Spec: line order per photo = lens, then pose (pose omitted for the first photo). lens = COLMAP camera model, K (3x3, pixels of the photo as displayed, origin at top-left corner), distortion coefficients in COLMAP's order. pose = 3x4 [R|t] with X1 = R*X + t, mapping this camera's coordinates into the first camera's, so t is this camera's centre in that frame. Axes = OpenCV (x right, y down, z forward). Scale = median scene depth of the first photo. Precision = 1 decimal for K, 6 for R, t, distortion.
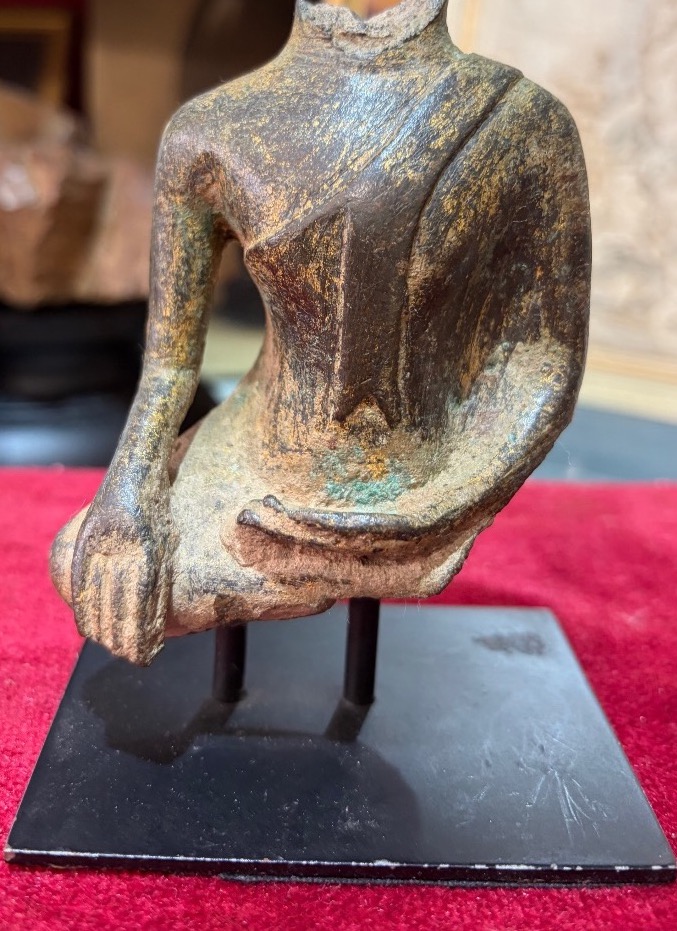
lens RADIAL K [[640.2, 0, 338.5], [0, 640.2, 465.5], [0, 0, 1]] dist [-0.006523, 0.000253]
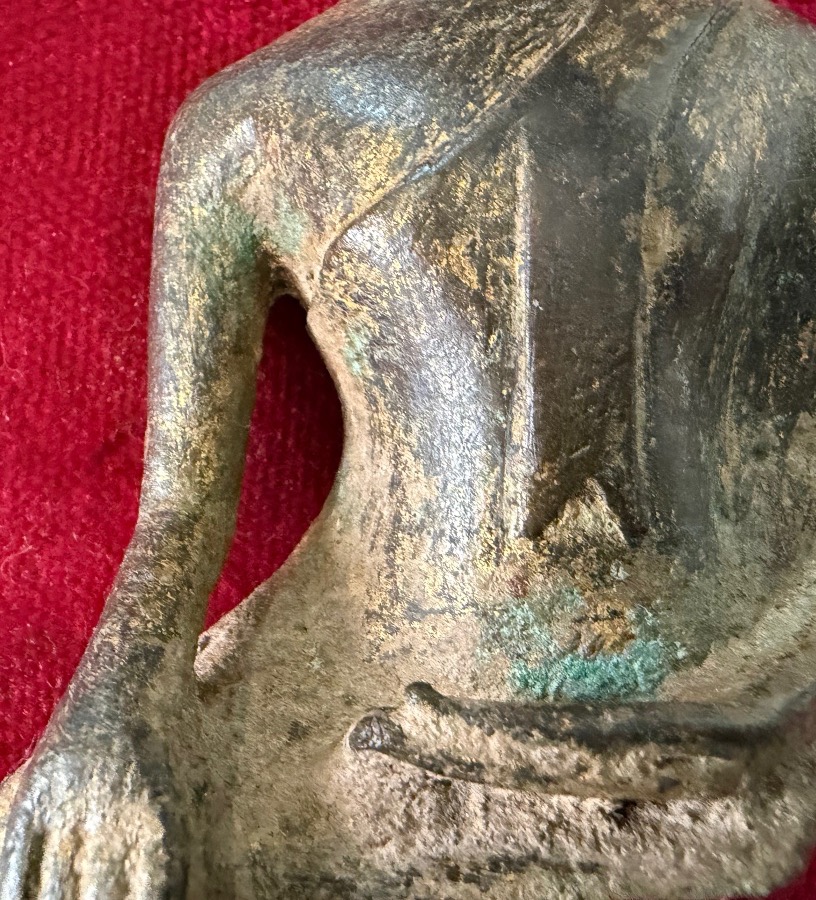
lens RADIAL K [[1073.7, 0, 408.0], [0, 1073.7, 450.0], [0, 0, 1]] dist [-0.077570, 0.046346]
pose [[0.996282, -0.077061, -0.038516, -0.056569], [0.066791, 0.973293, -0.219636, 0.041675], [0.054413, 0.216247, 0.974821, 0.159251]]
